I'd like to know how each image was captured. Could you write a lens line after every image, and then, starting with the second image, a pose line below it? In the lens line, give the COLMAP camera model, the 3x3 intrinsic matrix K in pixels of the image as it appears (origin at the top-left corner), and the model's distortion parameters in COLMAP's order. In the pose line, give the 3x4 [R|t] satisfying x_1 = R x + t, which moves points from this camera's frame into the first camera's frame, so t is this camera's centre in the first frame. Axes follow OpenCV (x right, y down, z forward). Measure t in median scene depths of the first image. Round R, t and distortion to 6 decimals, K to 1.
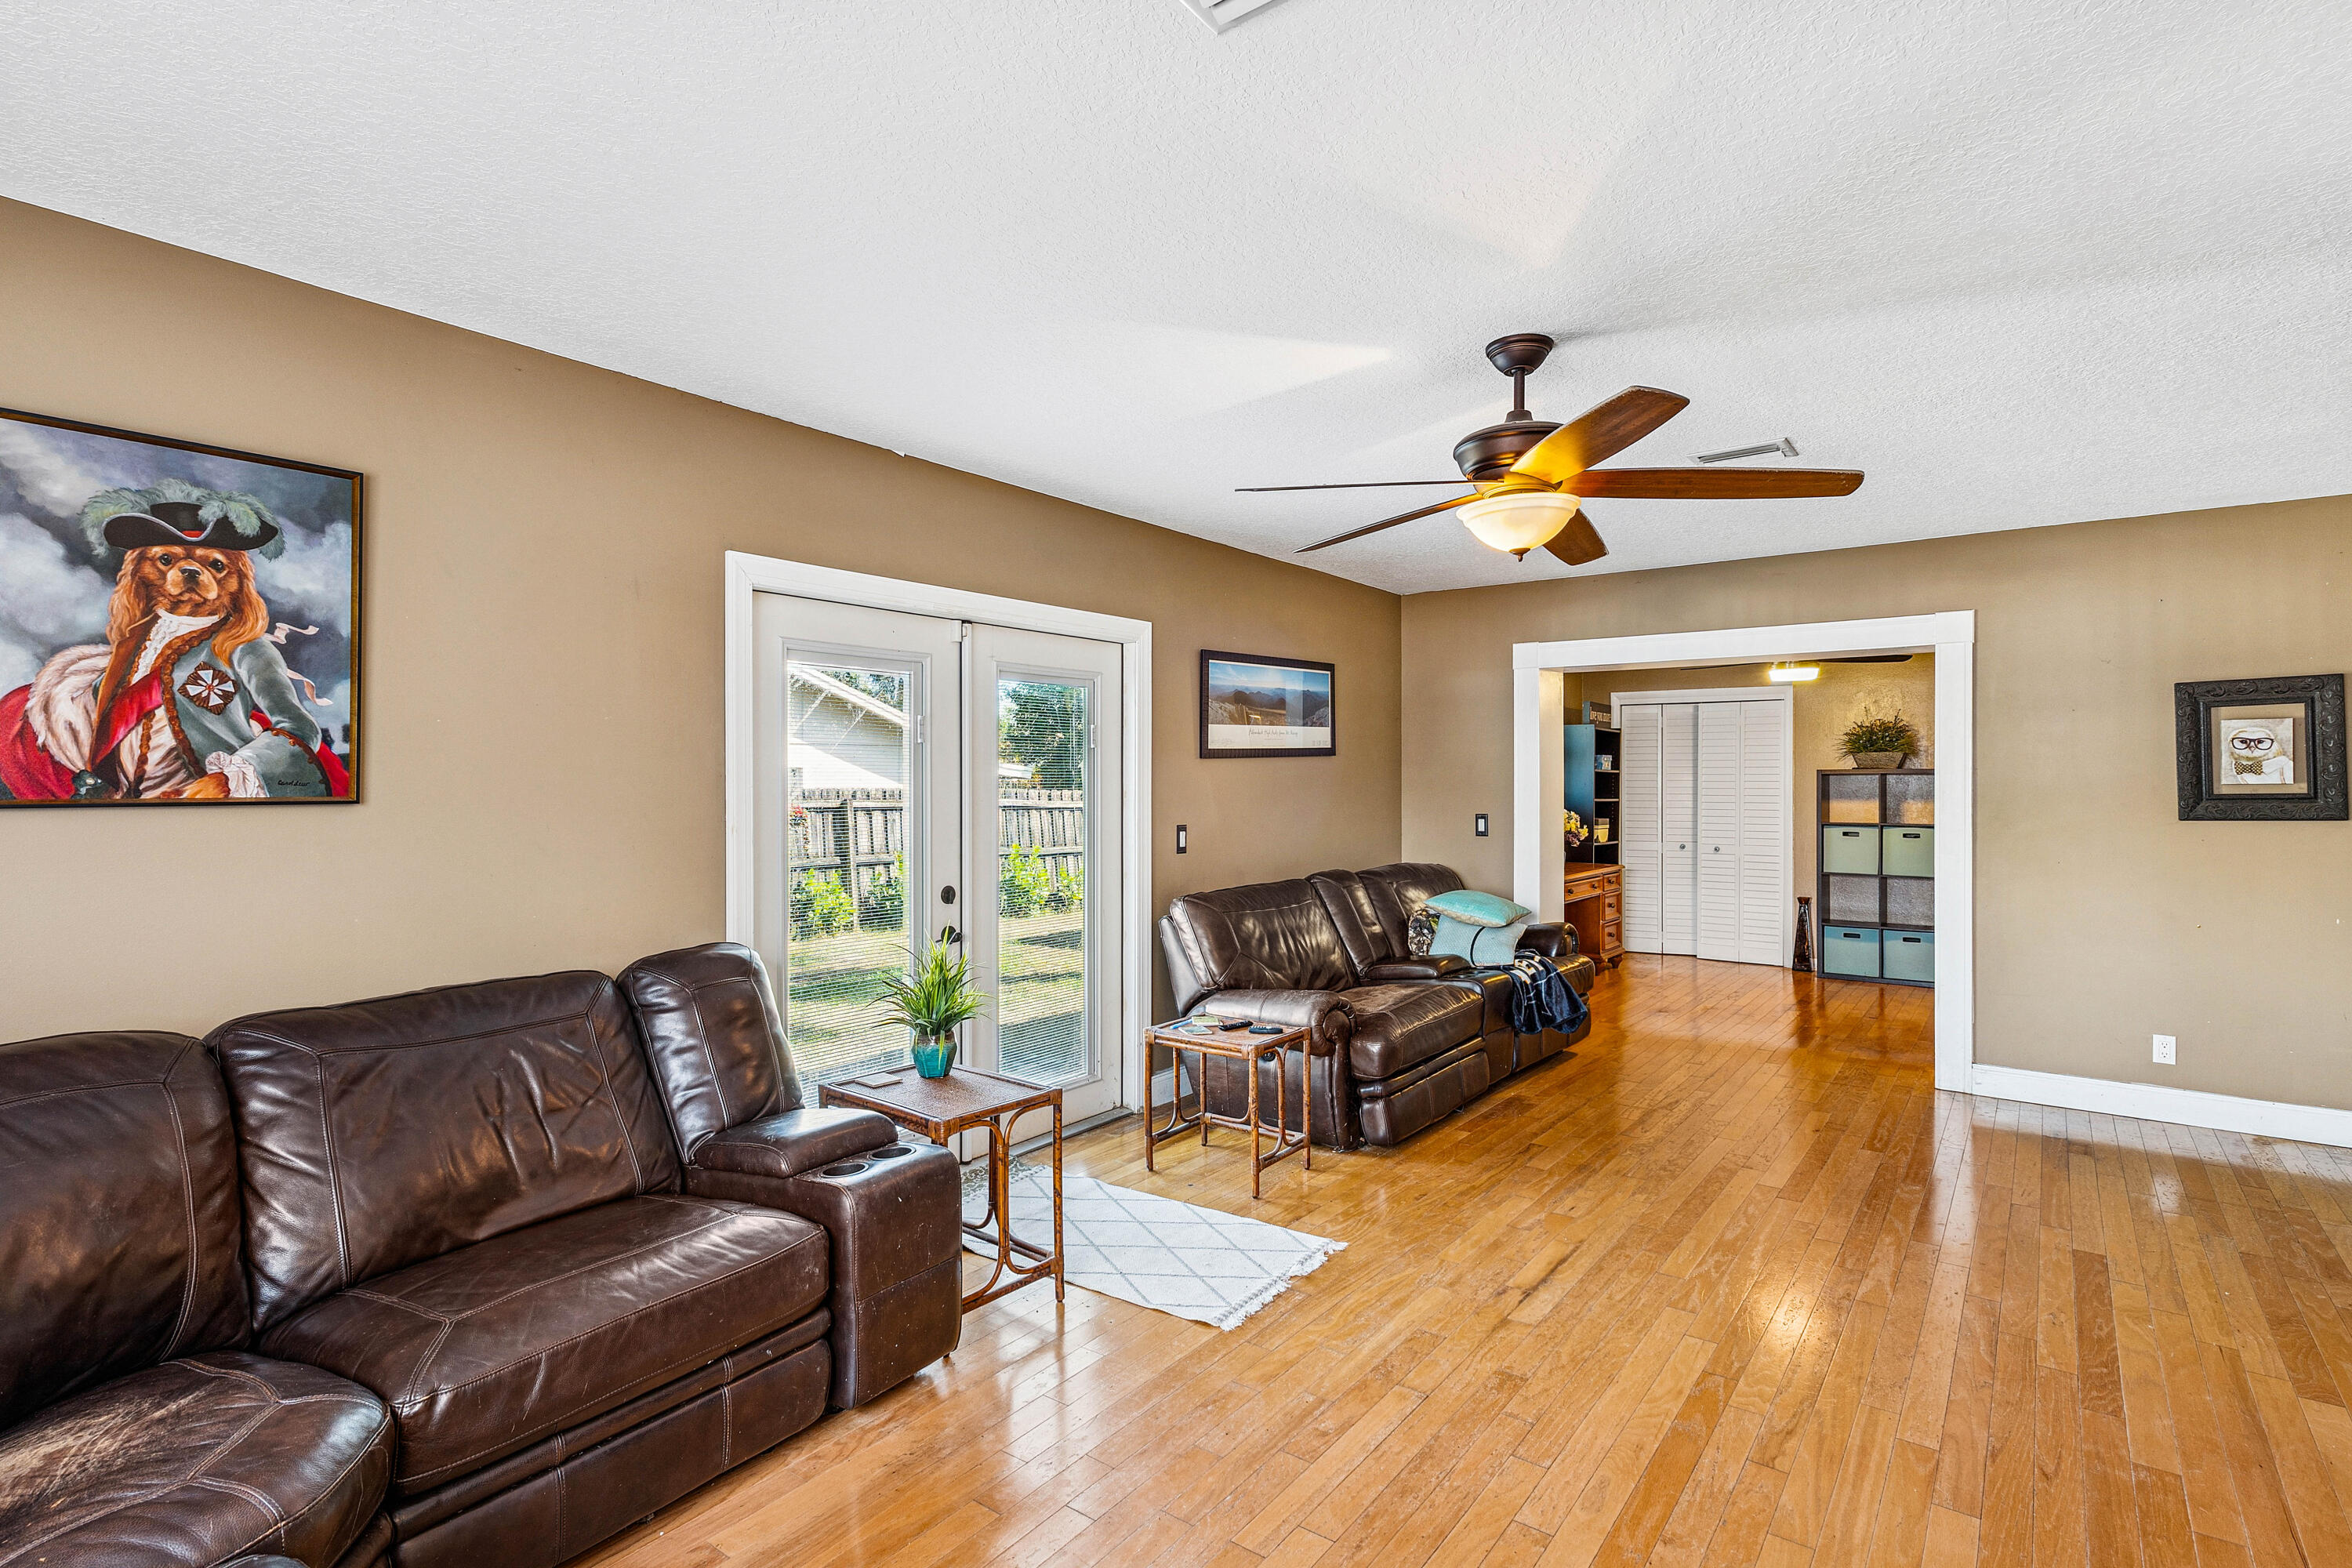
lens RADIAL K [[1142.2, 0, 1176.0], [0, 1142.2, 784.0], [0, 0, 1]] dist [0.001576, 0.000116]
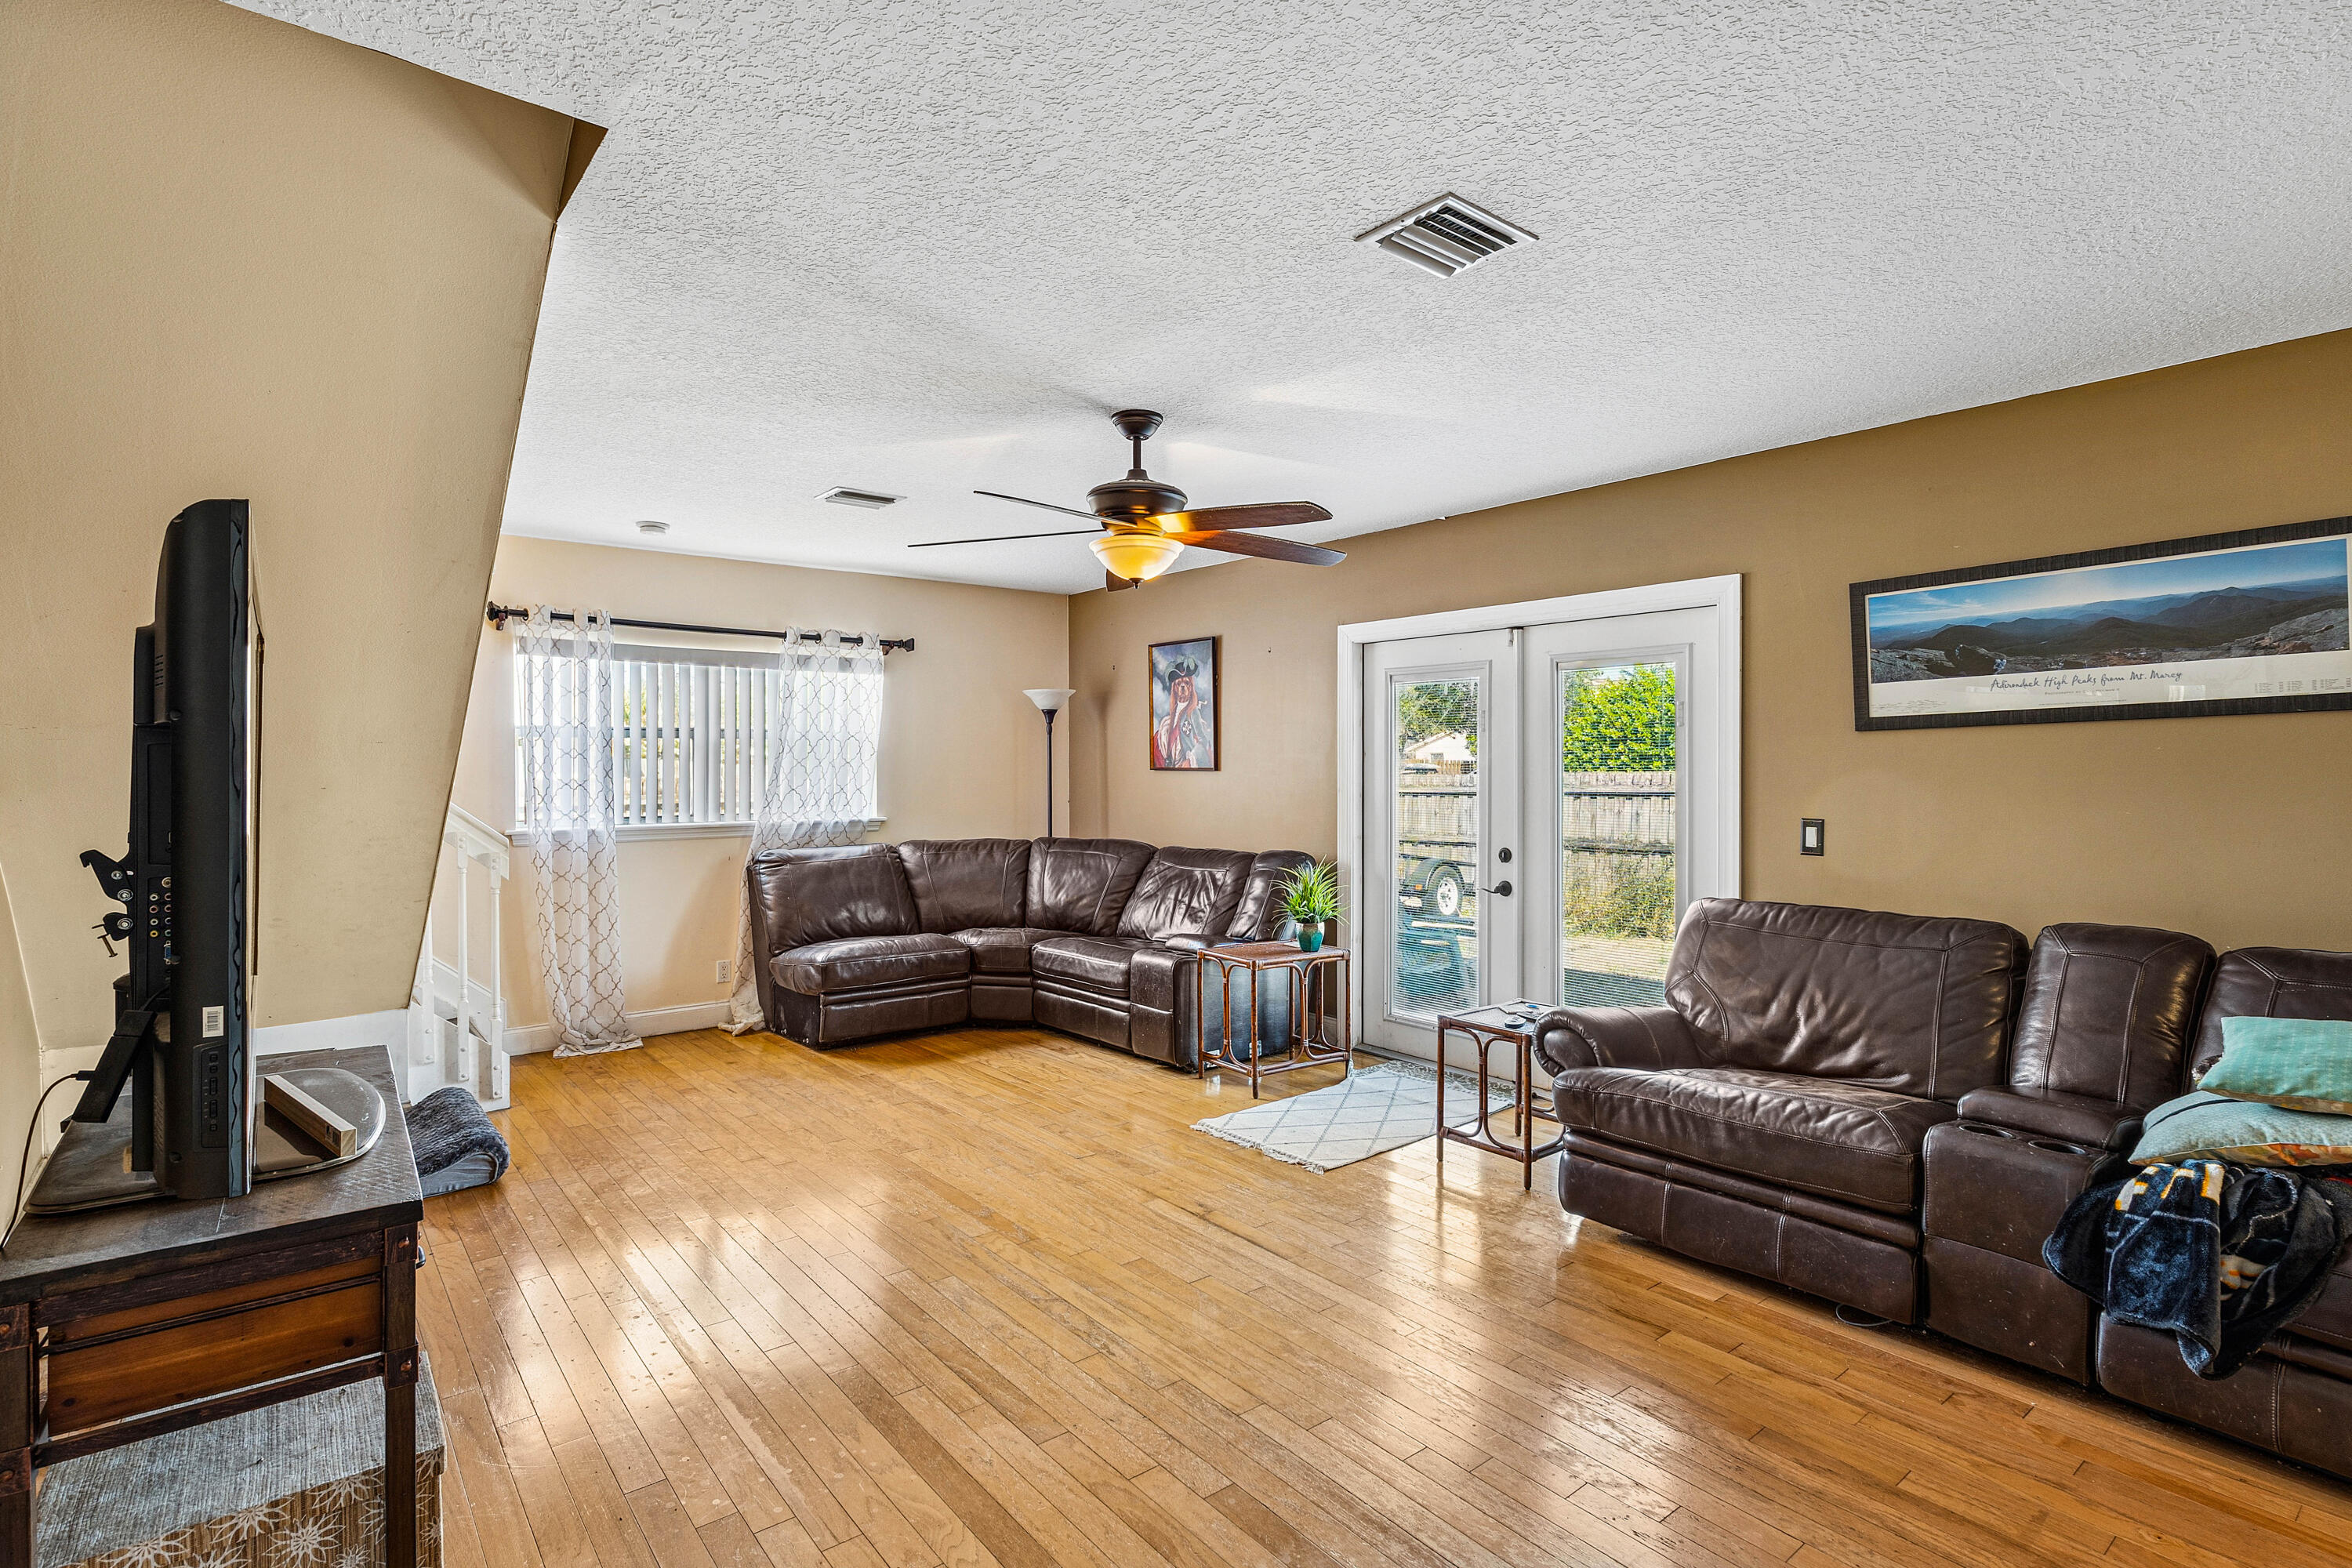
lens RADIAL K [[1142.2, 0, 1176.0], [0, 1142.2, 784.0], [0, 0, 1]] dist [0.001576, 0.000116]
pose [[-0.235328, 0.020050, -0.971709, 0.889216], [-0.002396, 0.999772, 0.021210, -0.003243], [0.971913, 0.007320, -0.235226, 0.787442]]
